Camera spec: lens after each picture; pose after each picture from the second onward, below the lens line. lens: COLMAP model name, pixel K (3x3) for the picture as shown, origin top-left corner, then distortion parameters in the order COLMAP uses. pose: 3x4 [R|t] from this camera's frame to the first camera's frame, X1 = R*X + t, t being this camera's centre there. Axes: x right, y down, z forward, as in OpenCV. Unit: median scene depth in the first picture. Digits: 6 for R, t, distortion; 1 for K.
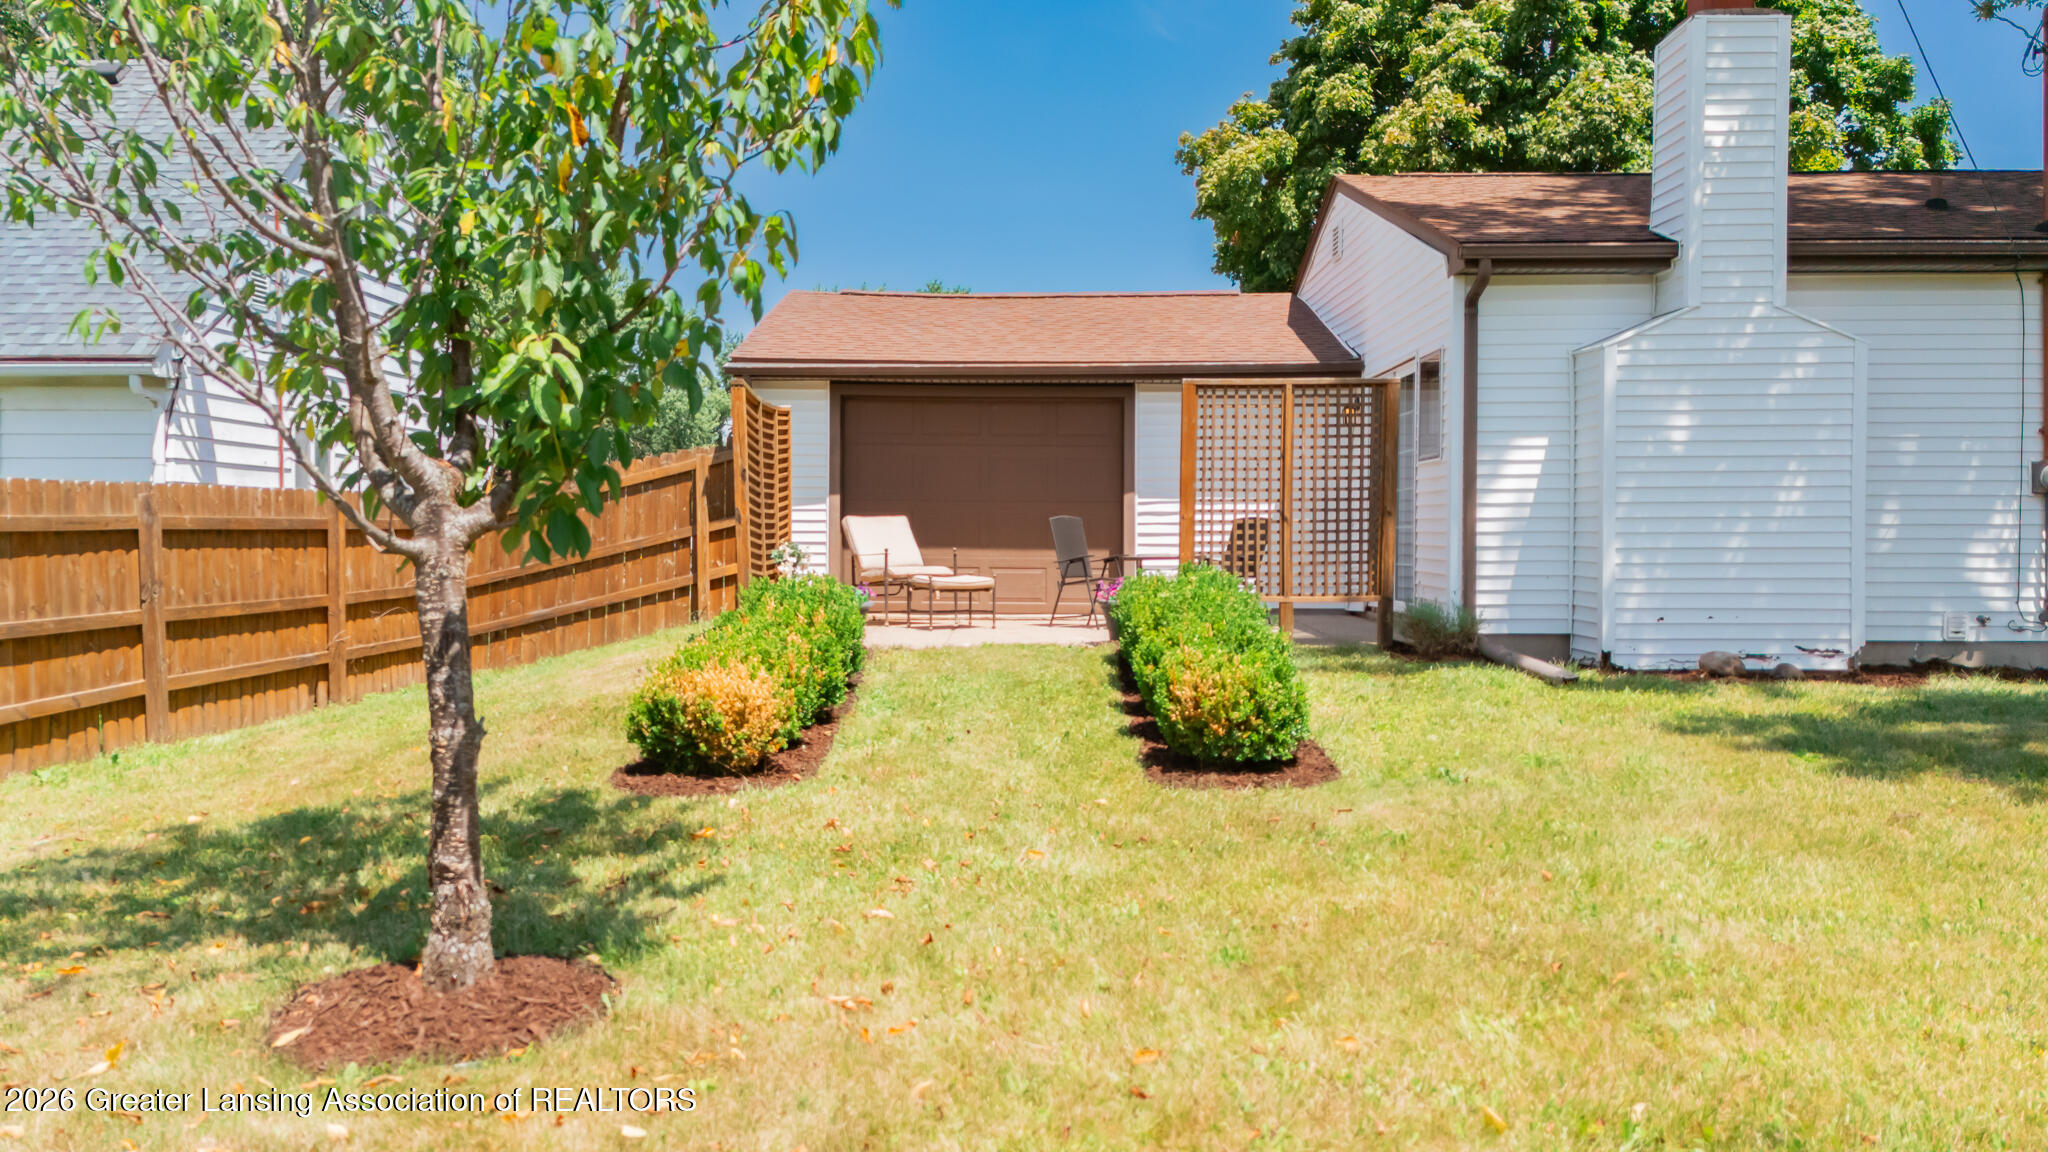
lens RADIAL K [[1503.5, 0, 1014.2], [0, 1503.5, 567.0], [0, 0, 1]] dist [0.118619, -0.137780]
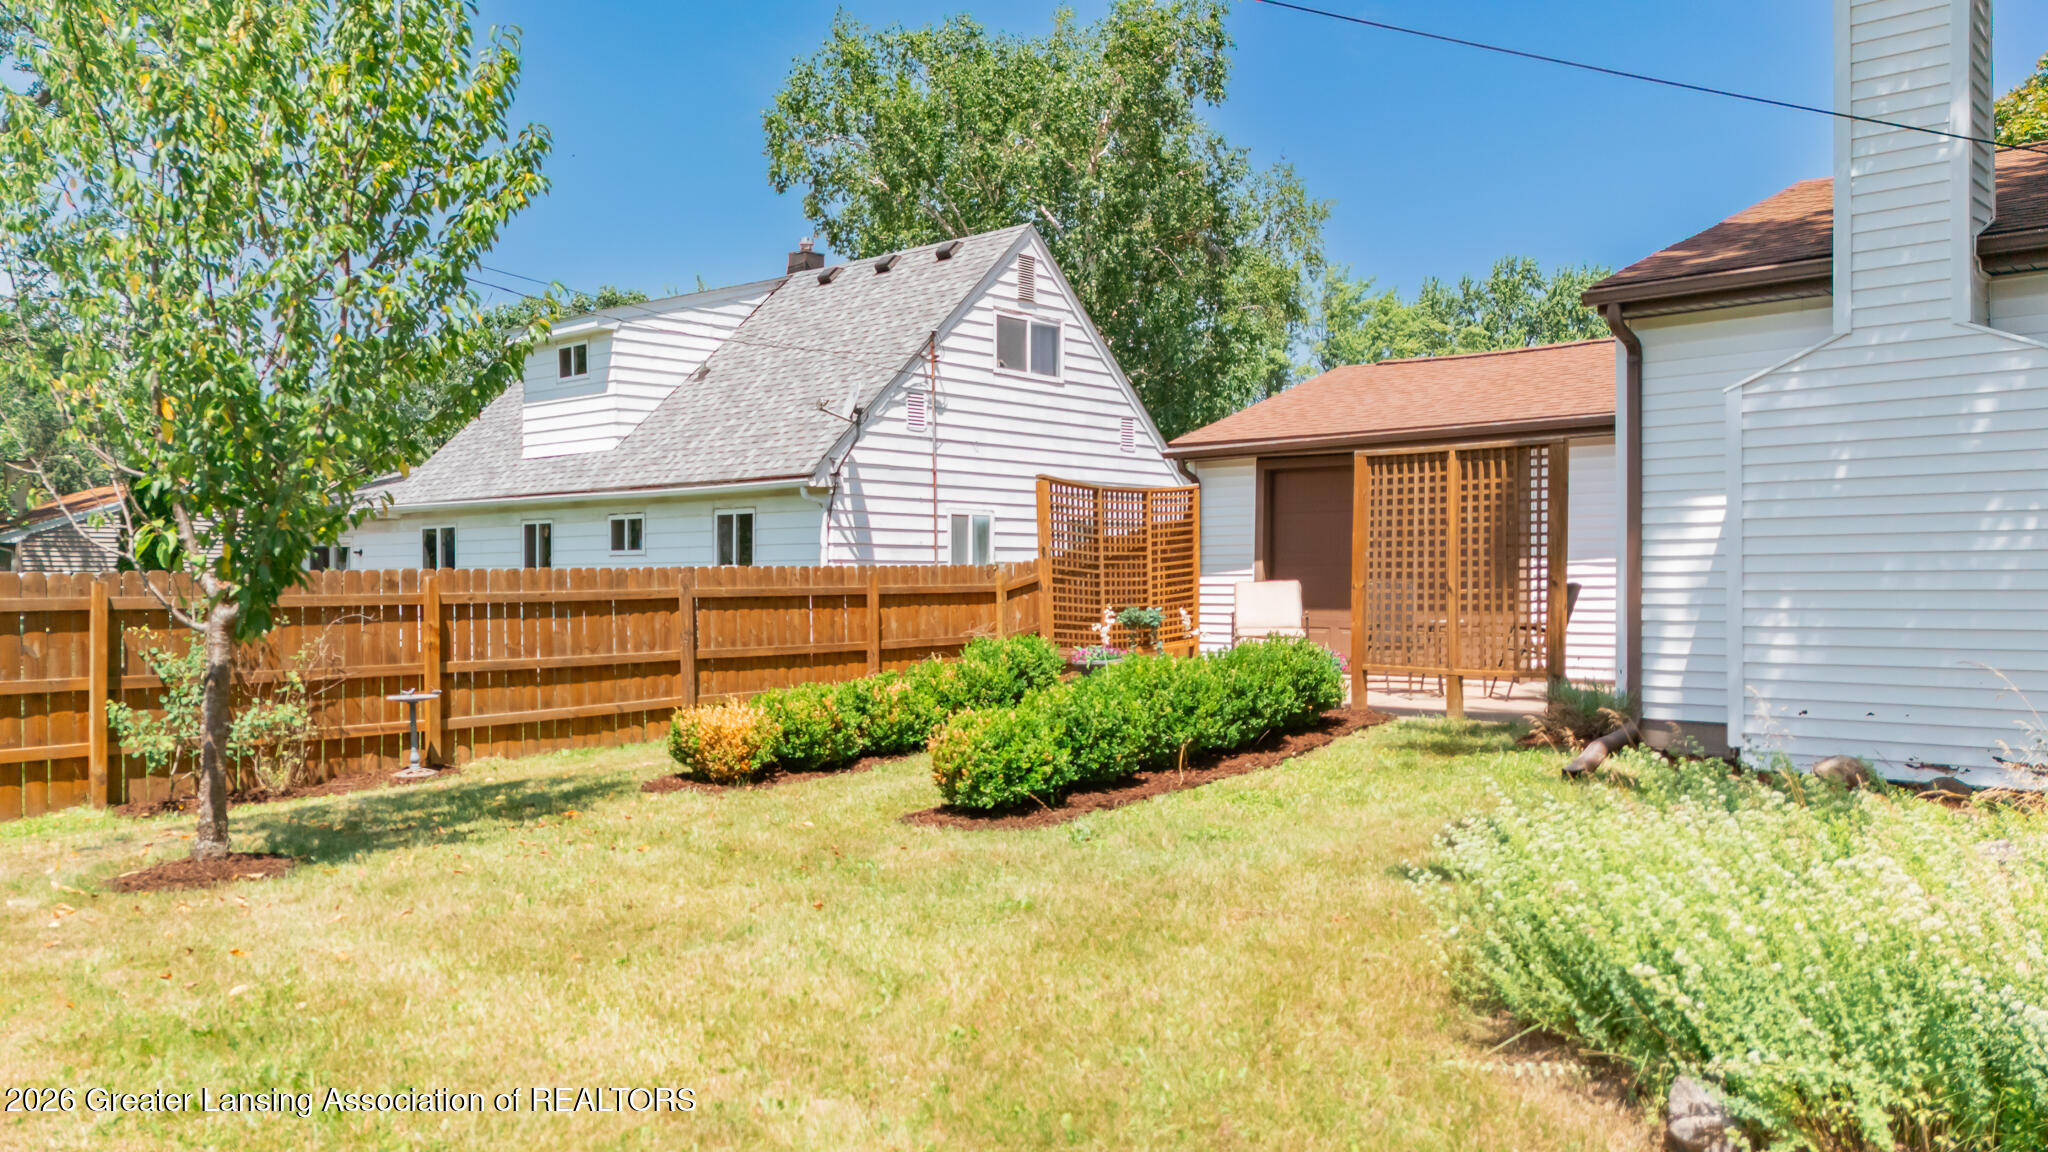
lens RADIAL K [[1503.5, 0, 1014.2], [0, 1503.5, 567.0], [0, 0, 1]] dist [0.118619, -0.137780]
pose [[0.752231, -0.009840, -0.658826, 0.510330], [-0.008475, 0.999661, -0.024607, -0.016319], [0.658845, 0.024094, 0.751893, 0.067279]]
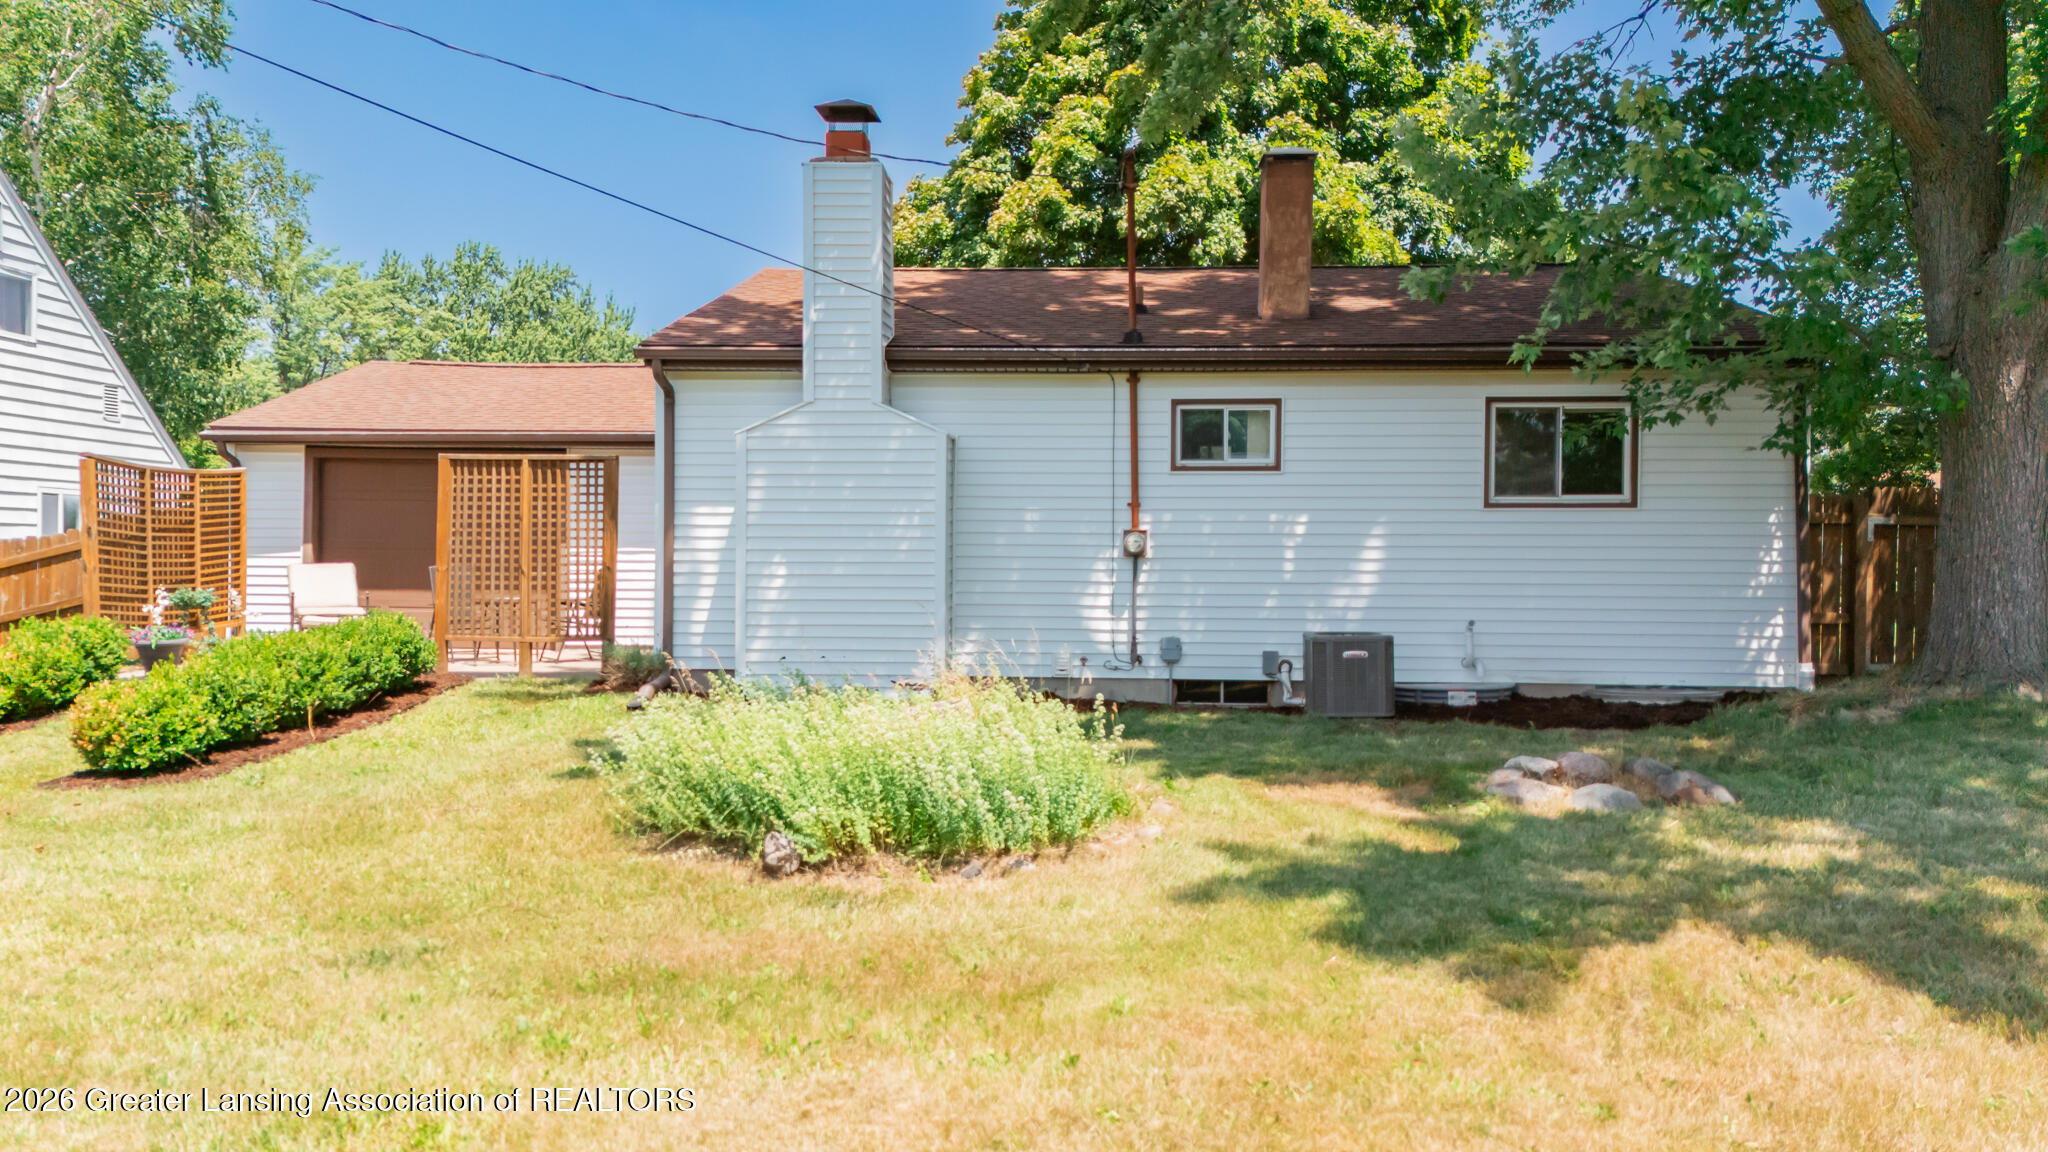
lens RADIAL K [[1503.5, 0, 1014.2], [0, 1503.5, 567.0], [0, 0, 1]] dist [0.118619, -0.137780]
pose [[0.998513, 0.005733, -0.054215, 0.526891], [-0.006697, 0.999822, -0.017622, -0.014417], [0.054104, 0.017958, 0.998374, -0.148668]]
